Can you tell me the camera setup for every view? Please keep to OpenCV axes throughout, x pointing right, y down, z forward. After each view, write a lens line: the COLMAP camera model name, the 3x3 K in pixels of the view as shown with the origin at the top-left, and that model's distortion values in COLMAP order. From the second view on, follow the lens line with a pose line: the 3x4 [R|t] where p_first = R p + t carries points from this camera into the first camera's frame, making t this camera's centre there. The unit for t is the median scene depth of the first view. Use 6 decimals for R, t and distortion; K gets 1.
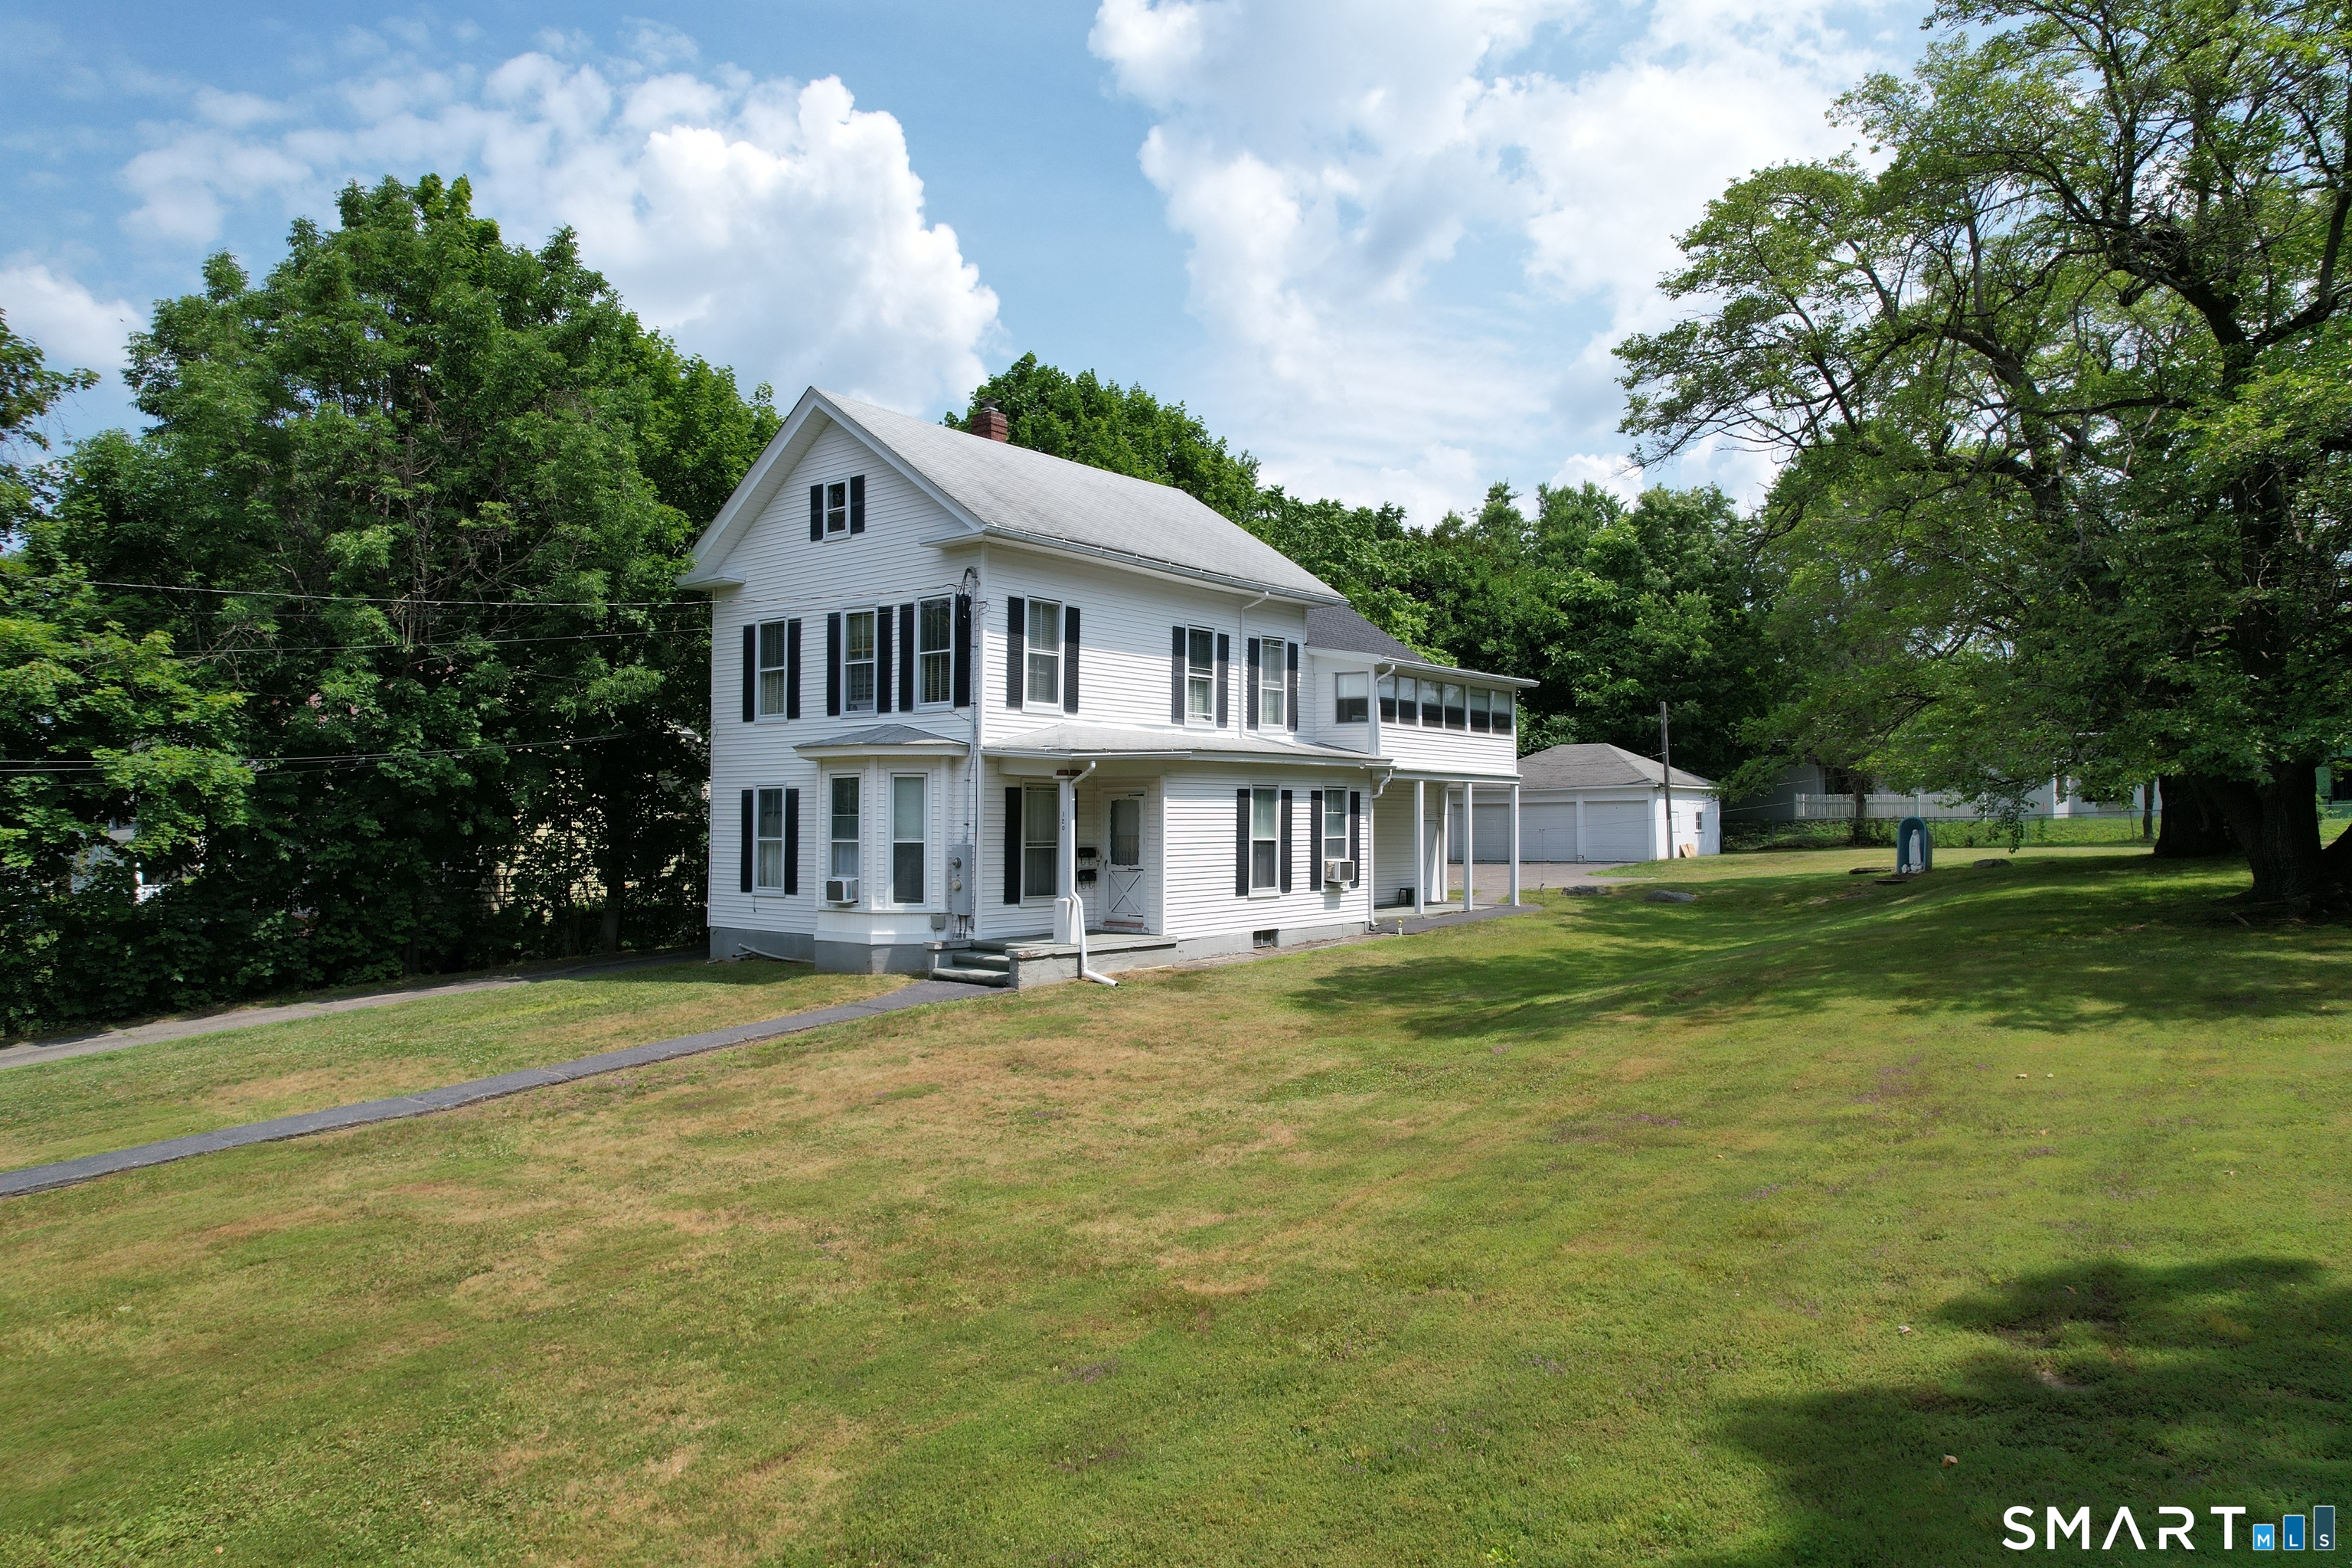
lens RADIAL K [[1487.9, 0, 1171.9], [0, 1487.9, 795.1], [0, 0, 1]] dist [-0.056800, 0.046847]
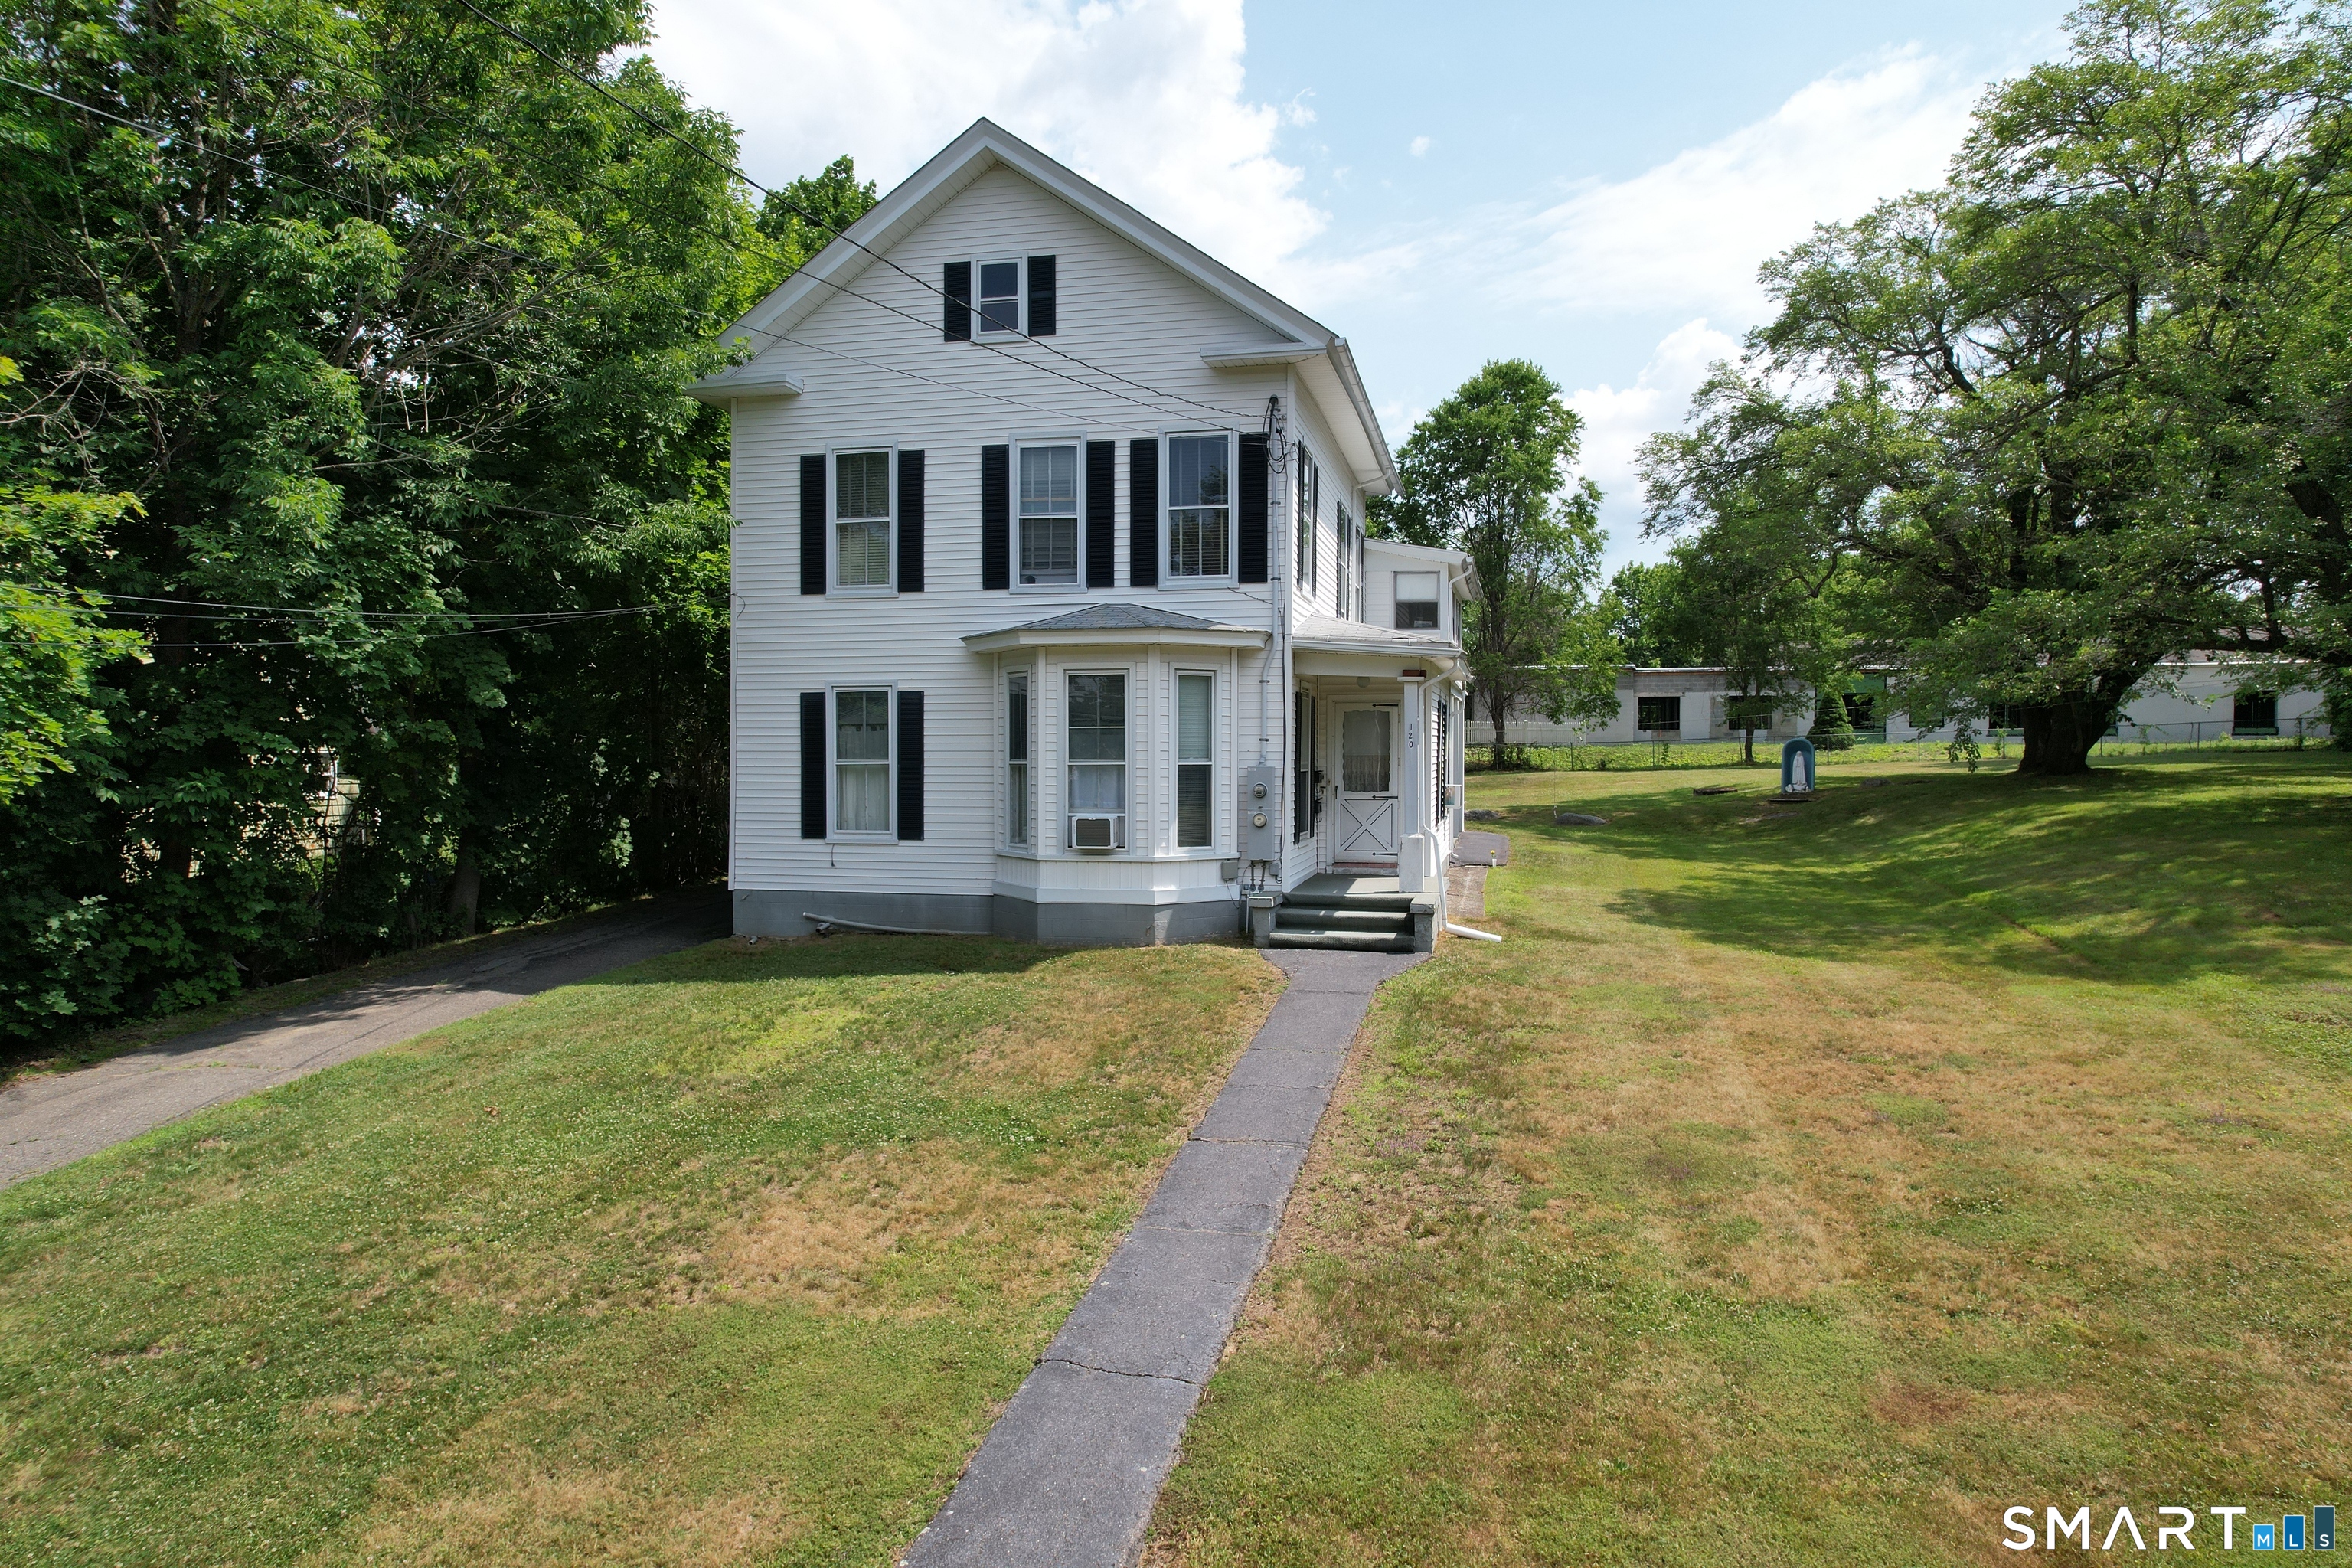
lens RADIAL K [[1487.9, 0, 1174.5], [0, 1487.9, 785.8], [0, 0, 1]] dist [-0.056800, 0.046847]
pose [[0.897052, -0.011719, 0.441770, -0.455292], [-0.006009, 0.999232, 0.038710, 0.012647], [-0.441884, -0.037379, 0.896293, 0.306442]]
